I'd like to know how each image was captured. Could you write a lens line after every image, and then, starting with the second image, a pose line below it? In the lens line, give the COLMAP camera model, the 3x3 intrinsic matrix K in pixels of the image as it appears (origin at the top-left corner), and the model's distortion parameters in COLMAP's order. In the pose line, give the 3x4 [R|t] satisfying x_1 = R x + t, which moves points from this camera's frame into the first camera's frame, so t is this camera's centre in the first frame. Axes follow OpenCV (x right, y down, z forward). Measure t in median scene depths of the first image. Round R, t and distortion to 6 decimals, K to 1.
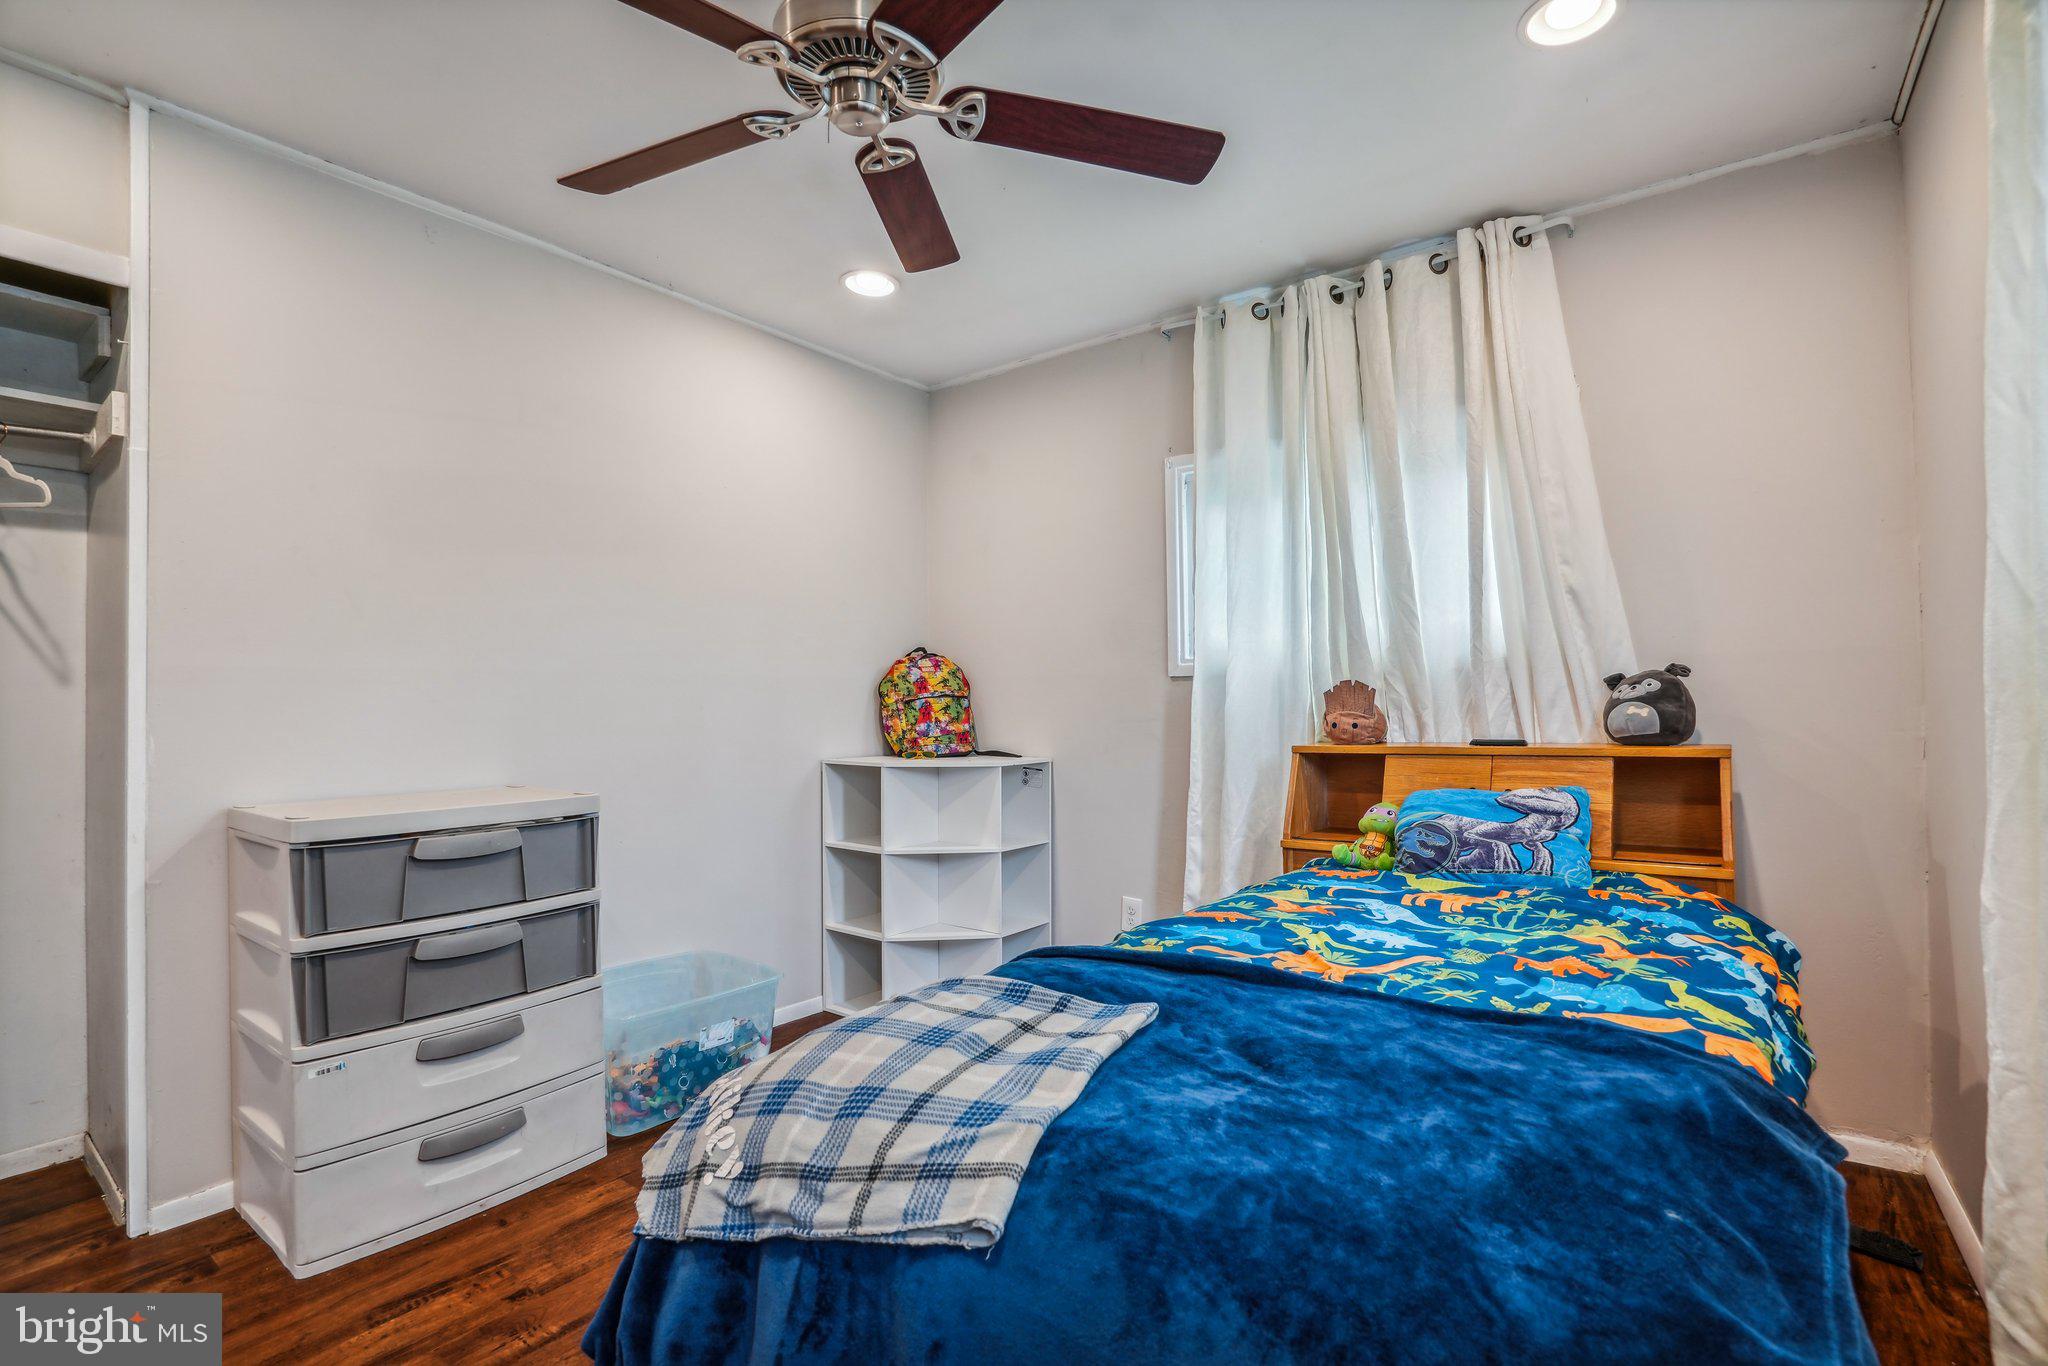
lens RADIAL K [[944.5, 0, 1024.0], [0, 944.5, 683.0], [0, 0, 1]] dist [-0.001307, -0.000136]
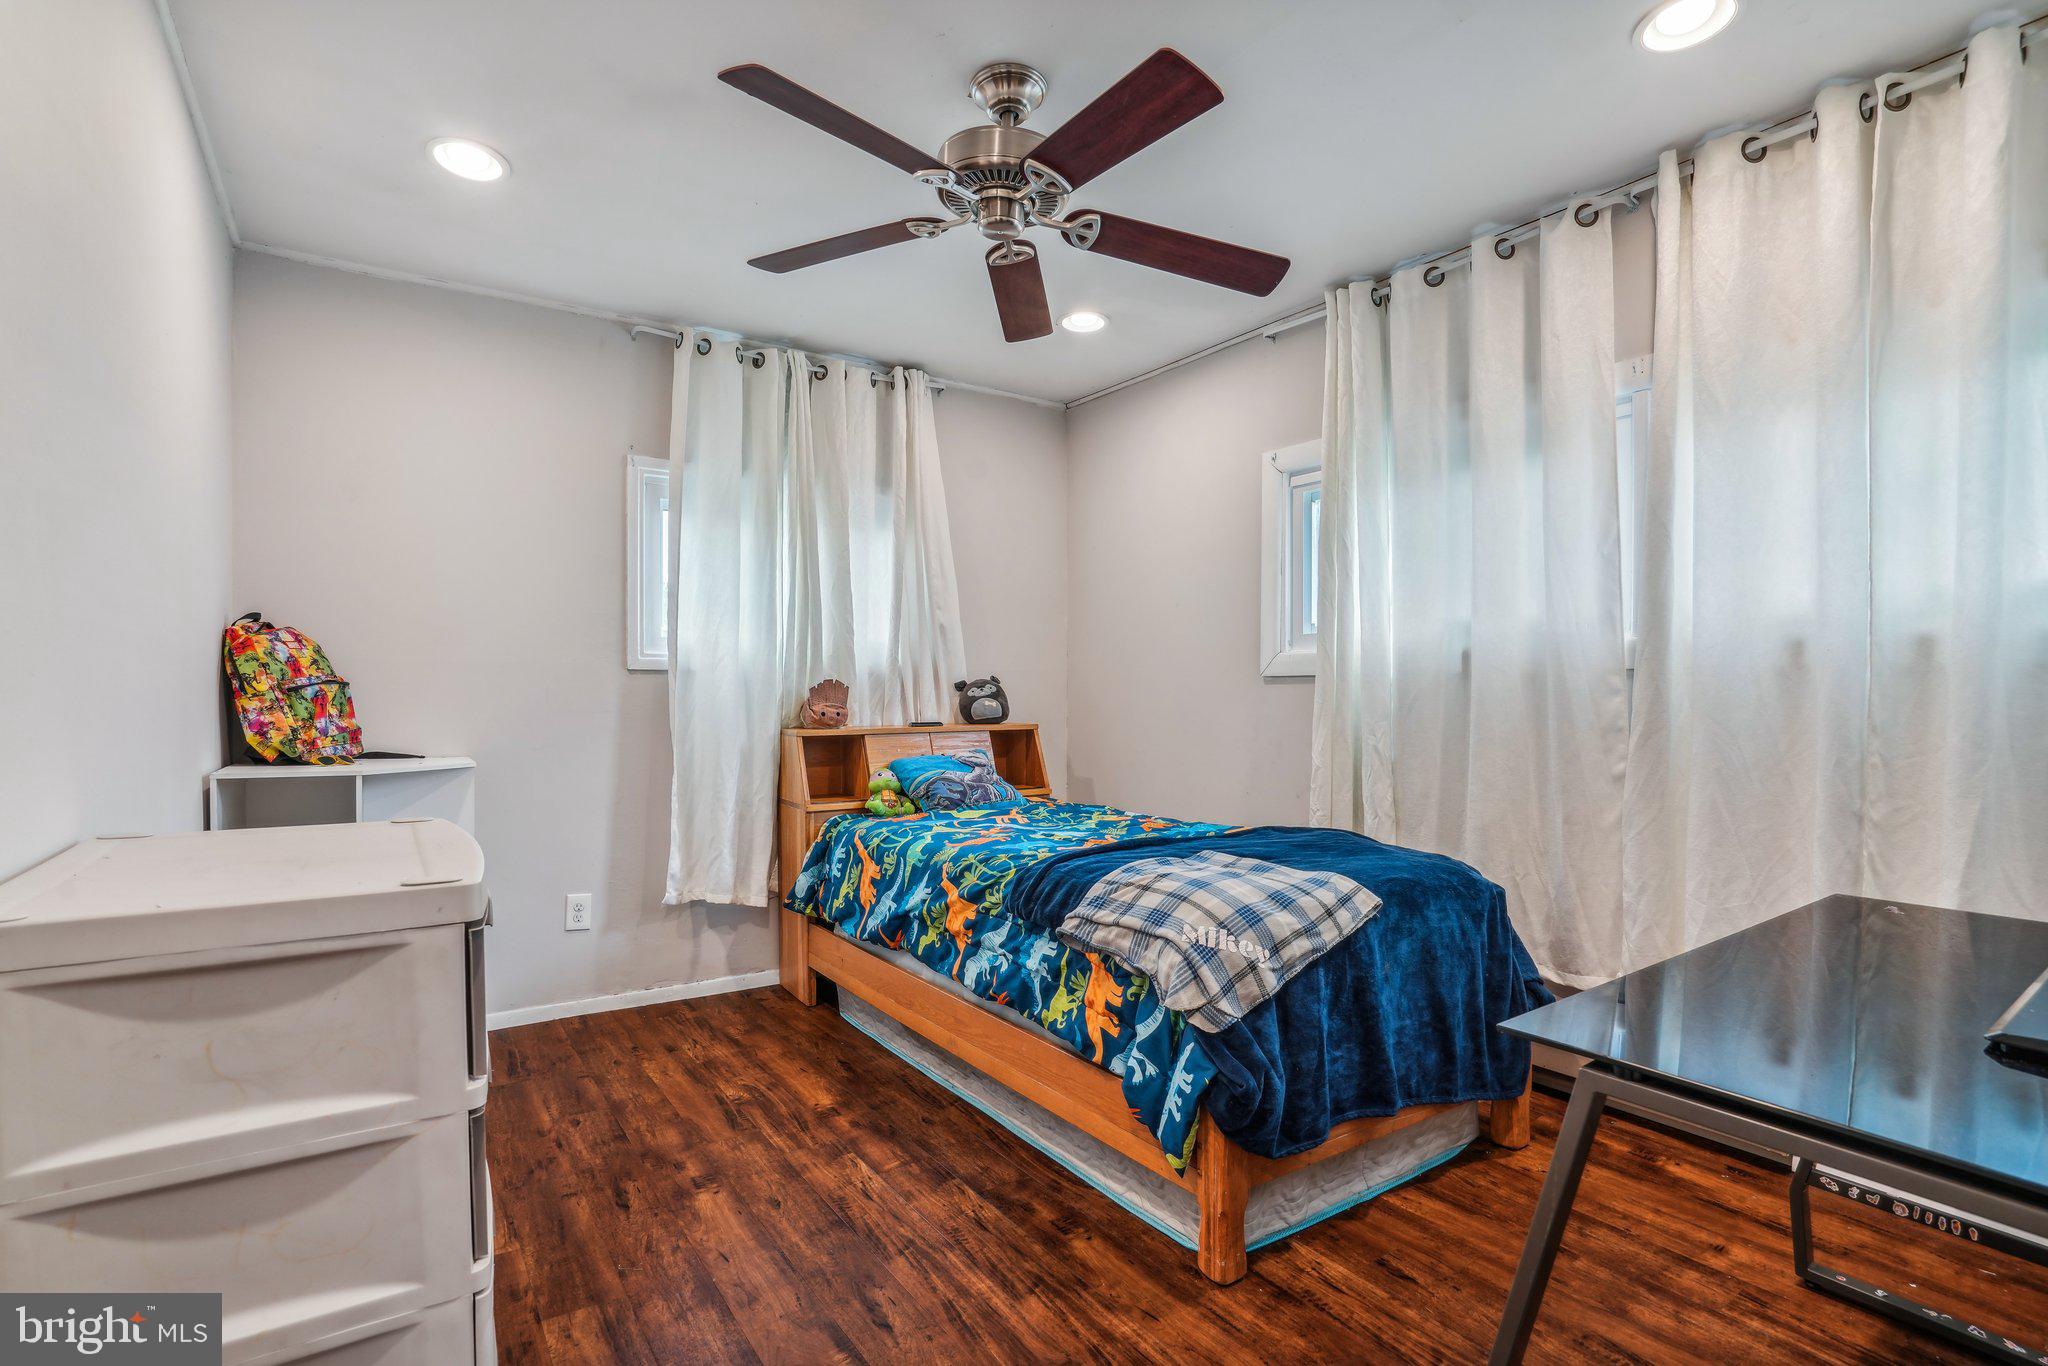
lens RADIAL K [[957.0, 0, 1013.6], [0, 957.0, 672.0], [0, 0, 1]] dist [-0.064682, 0.023369]
pose [[0.357271, 0.040552, 0.933120, -0.795745], [-0.015600, 0.999177, -0.037450, 0.034252], [-0.933871, -0.001177, 0.357609, 0.317886]]
